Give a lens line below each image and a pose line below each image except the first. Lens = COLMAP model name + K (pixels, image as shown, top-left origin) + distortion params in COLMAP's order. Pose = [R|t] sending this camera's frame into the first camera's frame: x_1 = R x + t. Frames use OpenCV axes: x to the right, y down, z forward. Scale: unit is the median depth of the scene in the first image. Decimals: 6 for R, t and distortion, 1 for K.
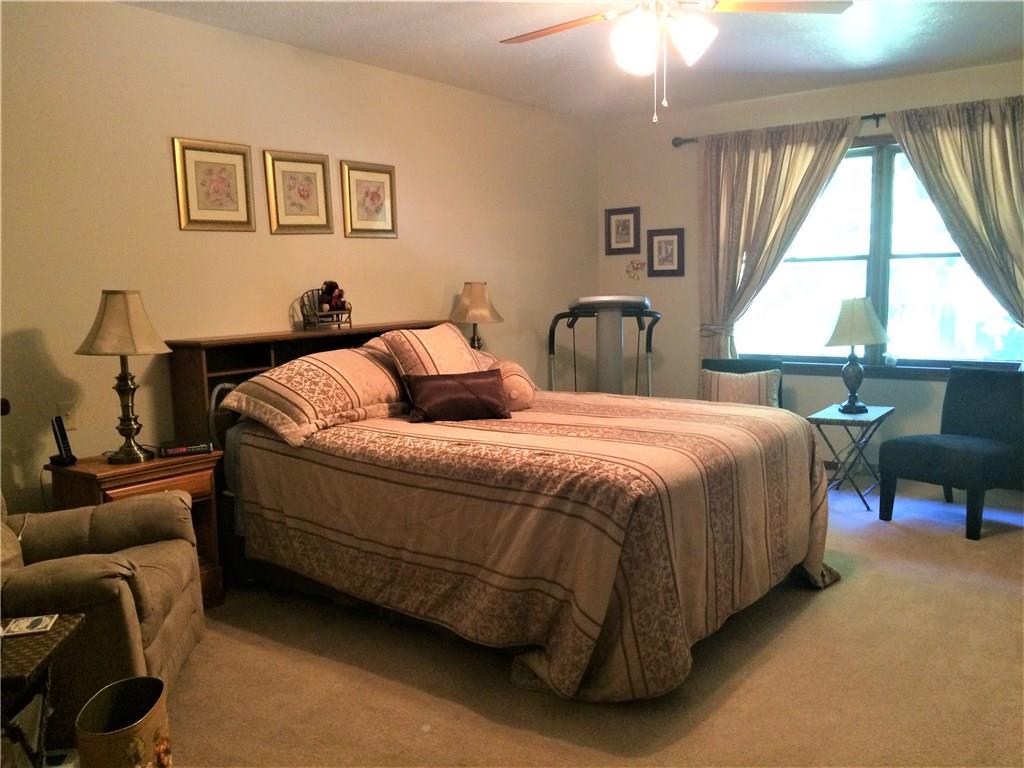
lens RADIAL K [[877.0, 0, 507.5], [0, 877.0, 384.0], [0, 0, 1]] dist [0.070288, -0.095521]
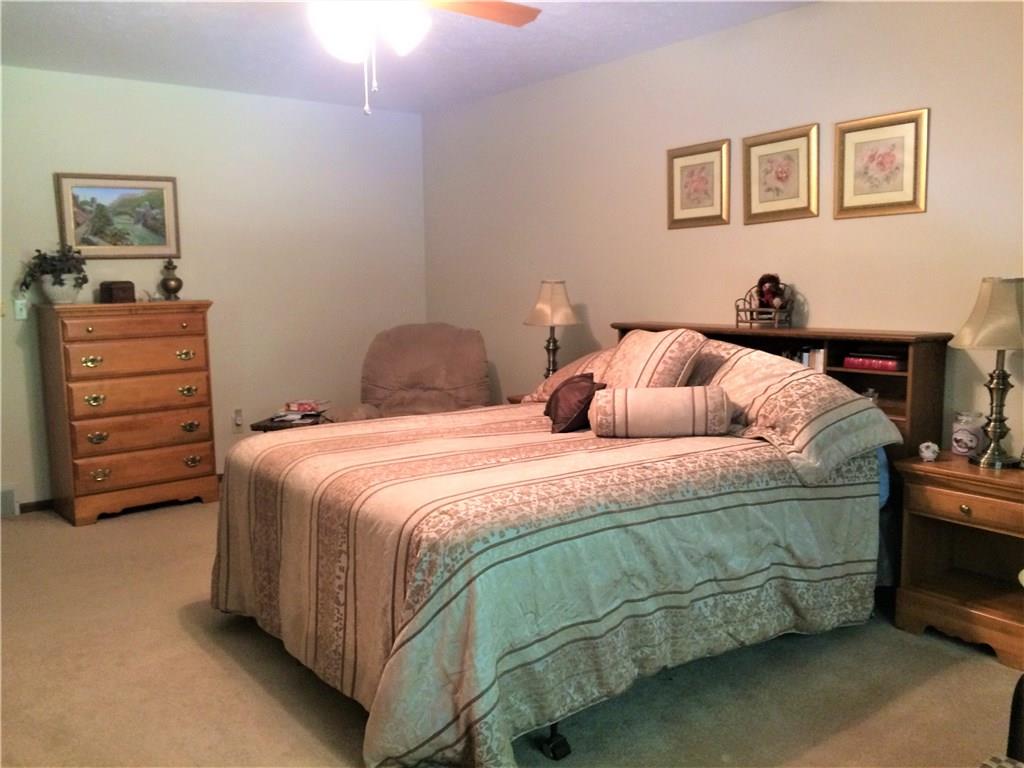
lens RADIAL K [[877.0, 0, 507.5], [0, 877.0, 384.0], [0, 0, 1]] dist [0.070288, -0.095521]
pose [[-0.267078, 0.137950, -0.953750, 0.767436], [-0.101316, 0.980197, 0.170146, -0.140263], [0.958334, 0.142072, -0.247812, 1.039081]]
